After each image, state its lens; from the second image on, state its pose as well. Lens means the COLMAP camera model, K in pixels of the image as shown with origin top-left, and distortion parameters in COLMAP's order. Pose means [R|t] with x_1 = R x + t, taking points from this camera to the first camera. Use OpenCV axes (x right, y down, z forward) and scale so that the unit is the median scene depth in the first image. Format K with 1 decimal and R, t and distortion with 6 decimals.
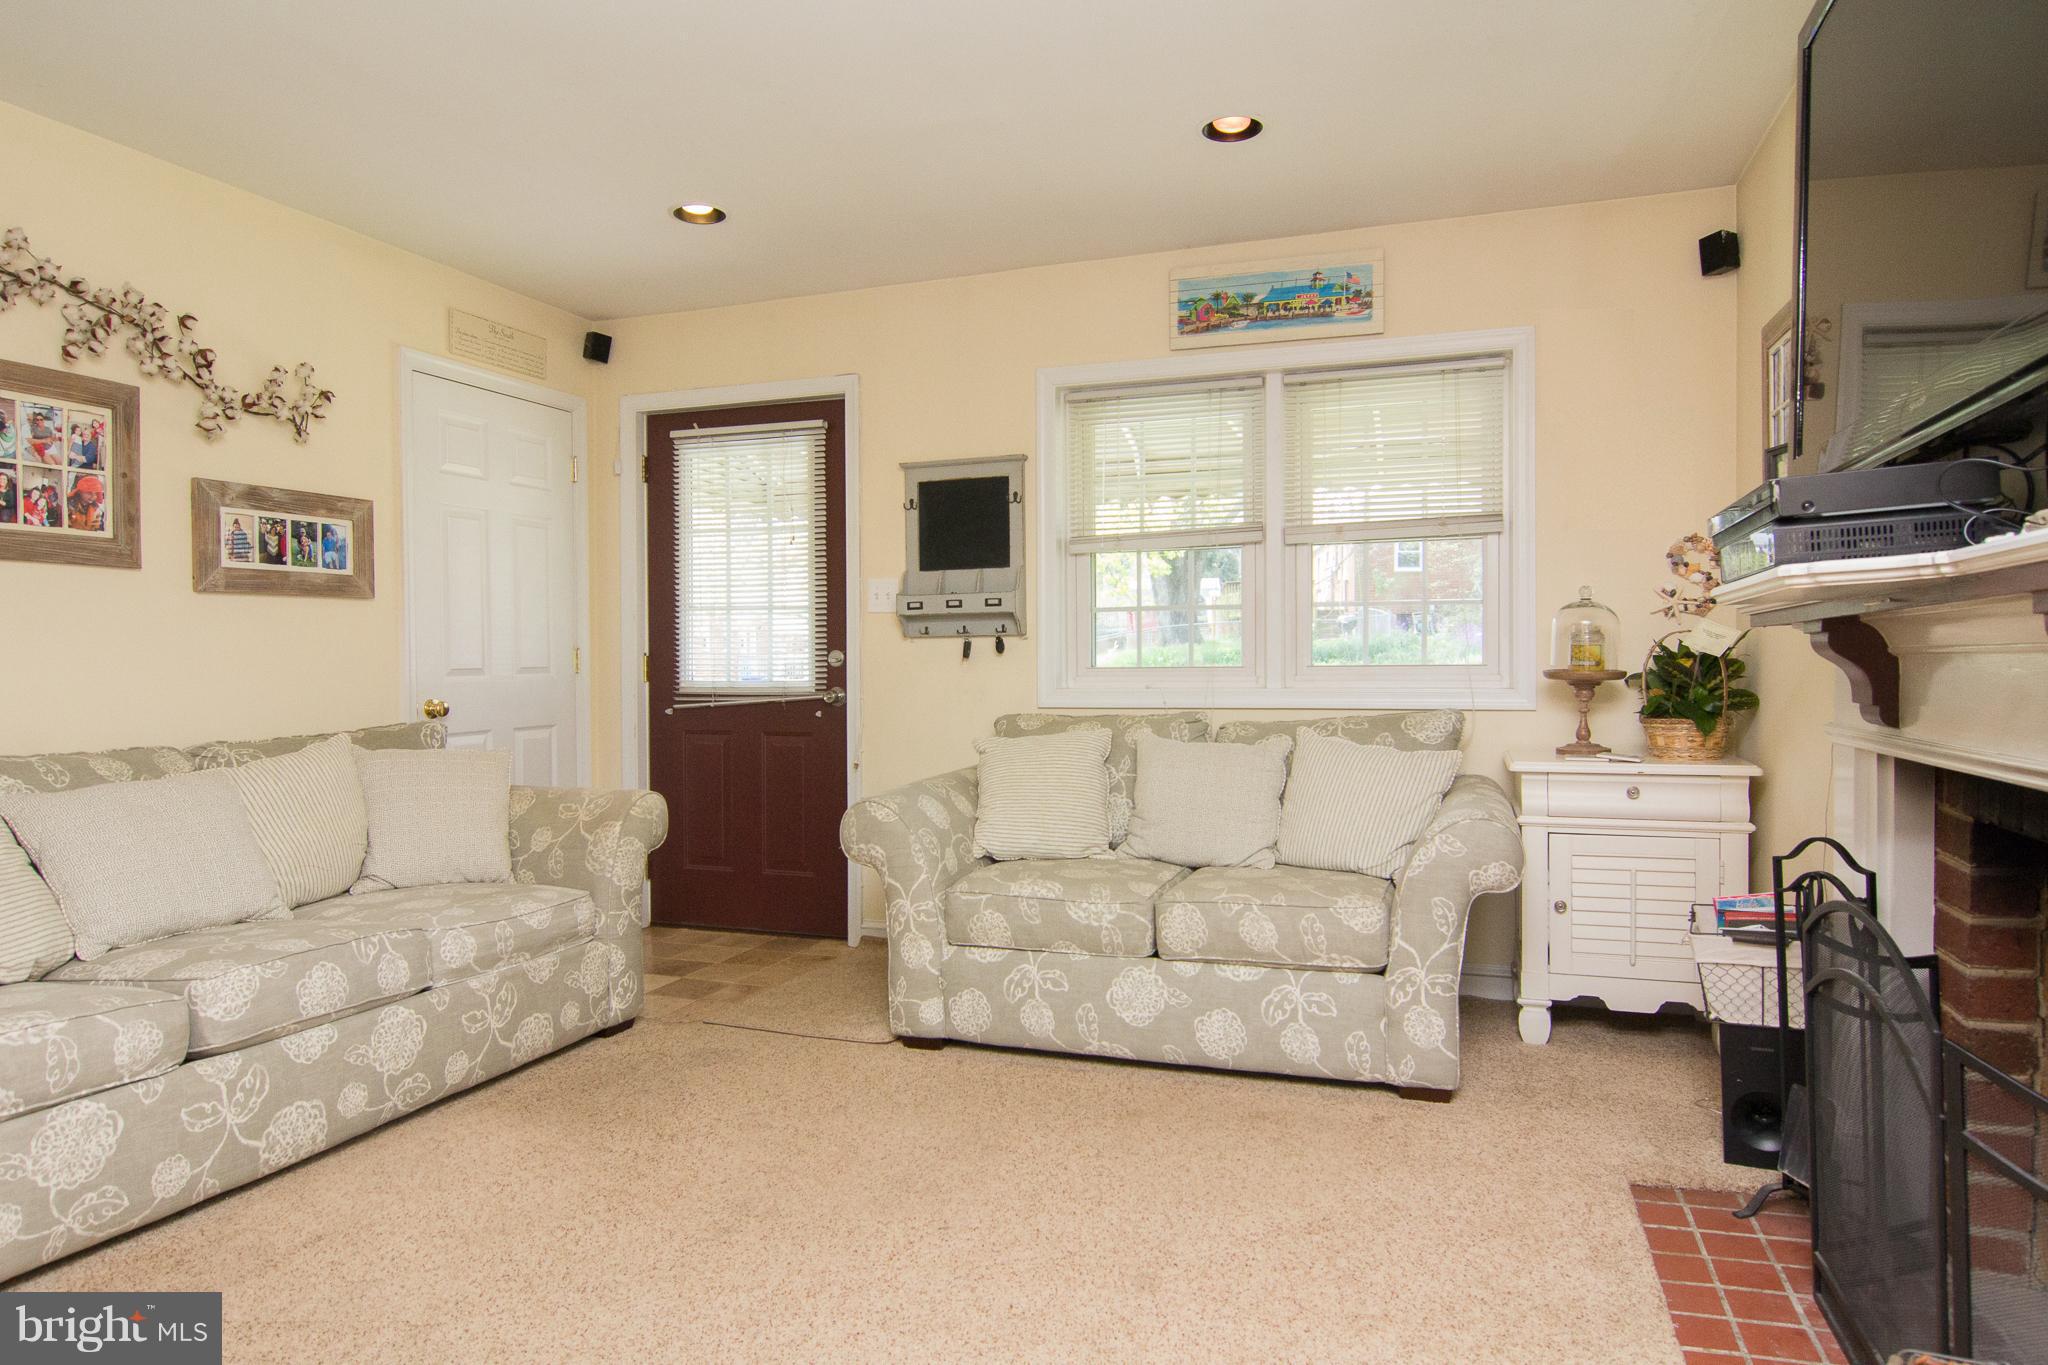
lens RADIAL K [[1251.1, 0, 1007.1], [0, 1251.1, 674.1], [0, 0, 1]] dist [0.023157, 0.001035]
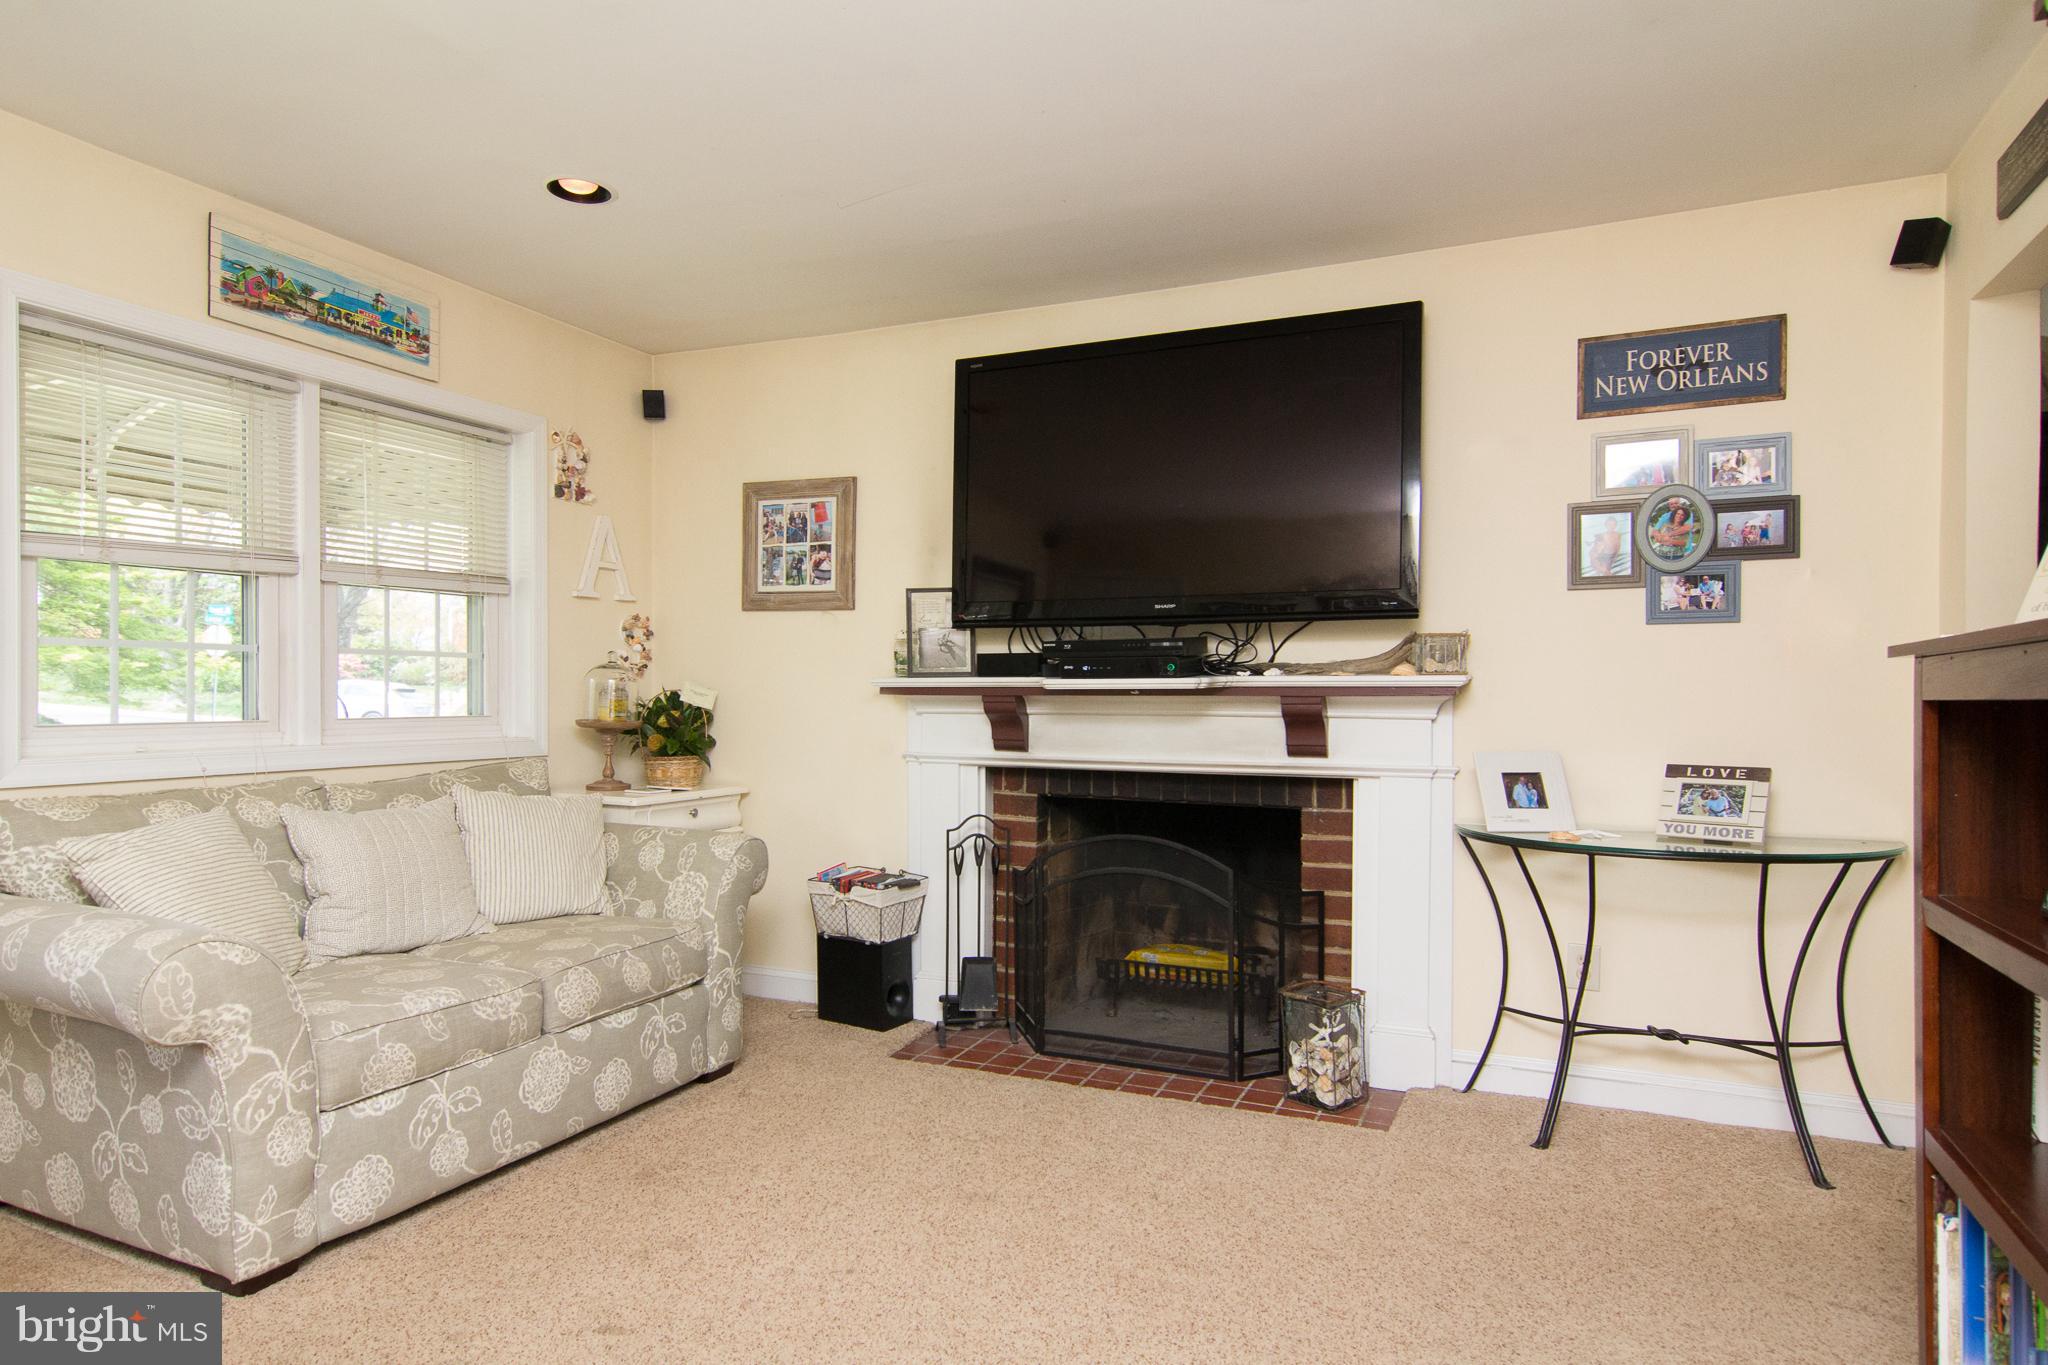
lens RADIAL K [[1251.1, 0, 1005.4], [0, 1251.1, 689.8], [0, 0, 1]] dist [0.023157, 0.001035]
pose [[0.071486, 0.007144, 0.997416, -0.655152], [0.004272, 0.999963, -0.007468, -0.019387], [-0.997432, 0.004795, 0.071453, 0.481670]]
